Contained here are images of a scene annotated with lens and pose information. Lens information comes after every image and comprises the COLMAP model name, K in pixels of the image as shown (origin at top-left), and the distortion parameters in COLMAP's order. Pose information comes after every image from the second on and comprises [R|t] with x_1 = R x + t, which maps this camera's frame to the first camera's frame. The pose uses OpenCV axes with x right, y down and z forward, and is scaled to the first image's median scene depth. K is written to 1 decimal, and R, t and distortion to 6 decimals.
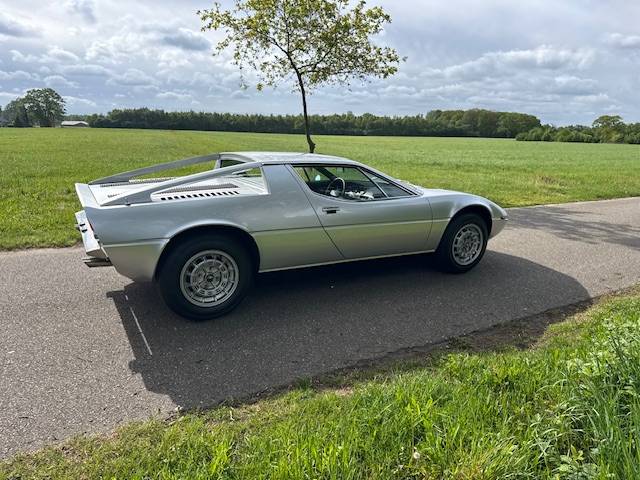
lens RADIAL K [[450.1, 0, 317.9], [0, 450.1, 240.1], [0, 0, 1]] dist [0.031199, -0.042989]
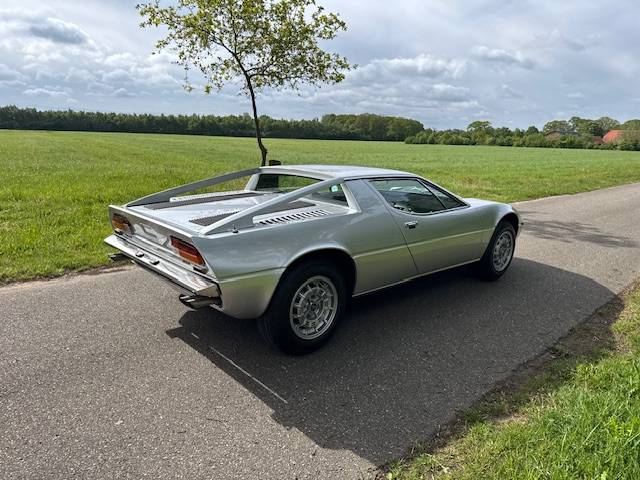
lens RADIAL K [[447.3, 0, 321.6], [0, 447.3, 243.5], [0, 0, 1]] dist [0.068207, -0.097870]
pose [[0.973804, -0.048789, 0.222091, -0.116099], [0.048147, 0.998806, 0.008308, -0.014227], [-0.222231, 0.002603, 0.974991, 0.031495]]
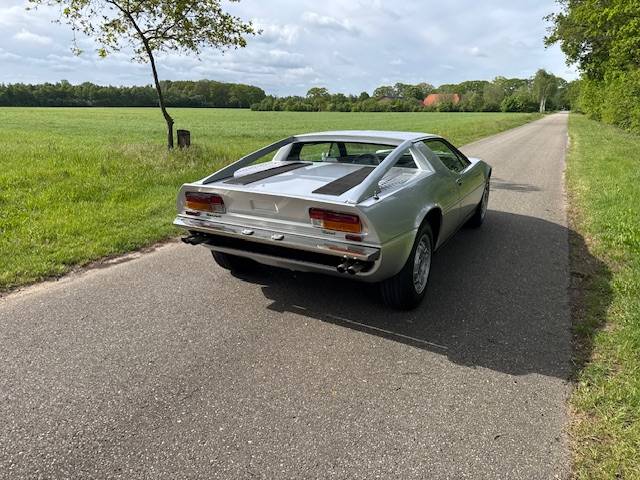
lens RADIAL K [[447.9, 0, 320.5], [0, 447.9, 235.5], [0, 0, 1]] dist [0.076758, -0.091227]
pose [[0.845682, -0.163280, 0.508095, -0.254913], [0.137553, 0.986569, 0.088096, -0.025692], [-0.515655, -0.004612, 0.856784, 0.075447]]
